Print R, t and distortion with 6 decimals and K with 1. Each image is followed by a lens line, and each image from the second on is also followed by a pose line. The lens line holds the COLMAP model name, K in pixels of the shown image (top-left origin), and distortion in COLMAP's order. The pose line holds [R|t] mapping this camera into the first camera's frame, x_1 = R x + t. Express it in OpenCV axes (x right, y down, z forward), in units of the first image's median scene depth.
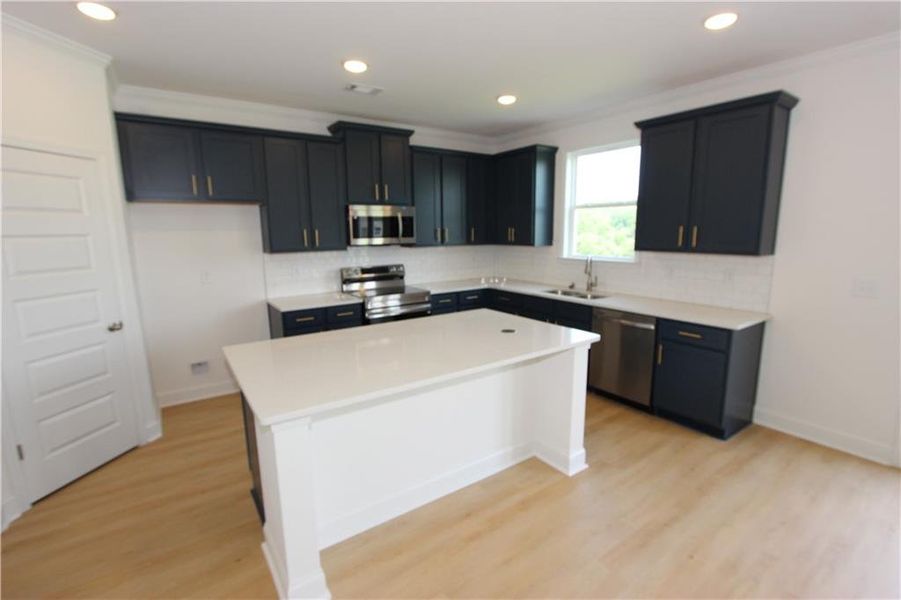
lens RADIAL K [[415.0, 0, 455.6], [0, 415.0, 304.0], [0, 0, 1]] dist [-0.007738, 0.000285]
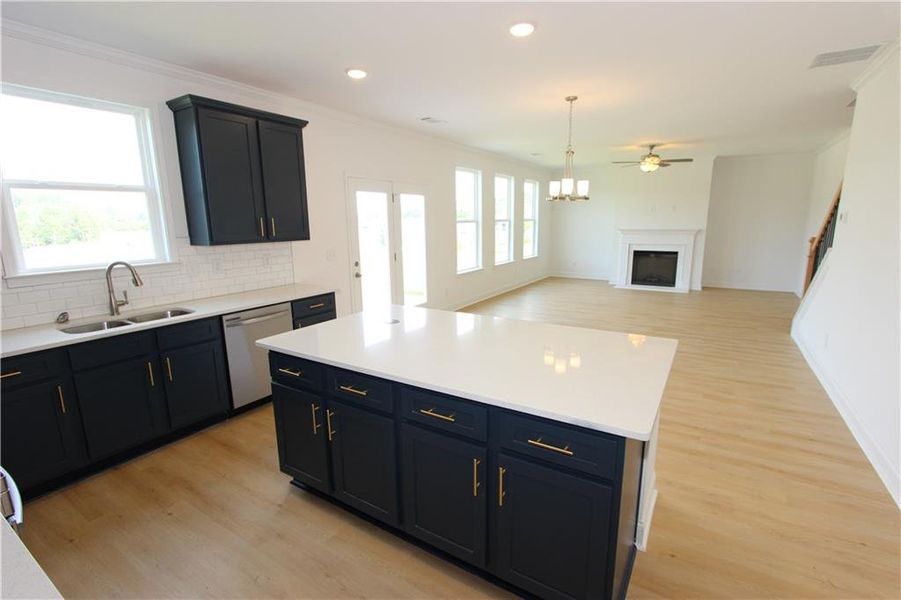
lens RADIAL K [[415.0, 0, 452.3], [0, 415.0, 301.5], [0, 0, 1]] dist [-0.007738, 0.000285]
pose [[-0.381138, -0.167883, 0.909148, -0.516680], [0.181943, 0.950523, 0.251798, -0.126870], [-0.906439, 0.261383, -0.331735, 0.751963]]
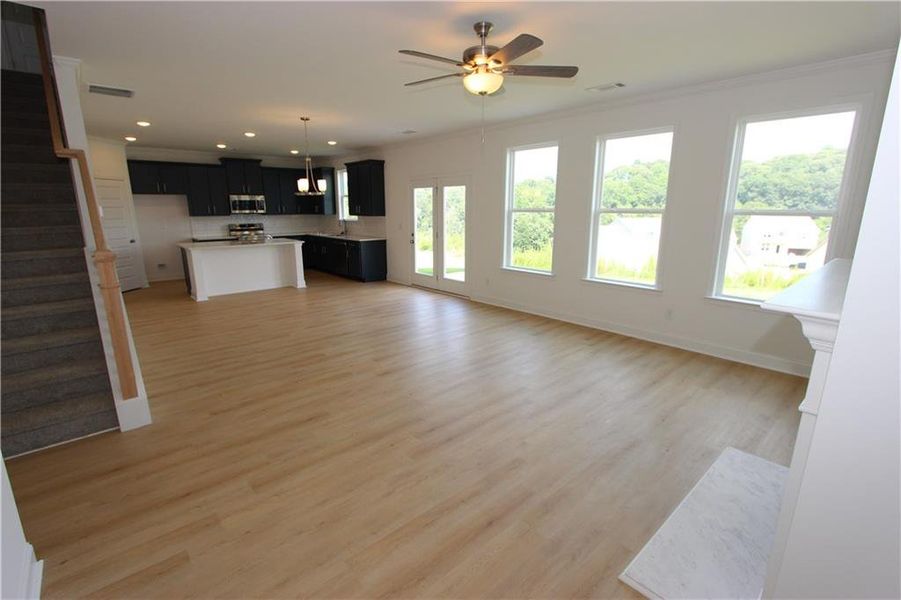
lens RADIAL K [[415.0, 0, 449.3], [0, 415.0, 299.4], [0, 0, 1]] dist [-0.007738, 0.000285]
pose [[0.994592, -0.016267, 0.102577, 0.745498], [0.011963, 0.999027, 0.042438, 0.265426], [-0.103167, -0.040981, 0.993819, -1.486431]]
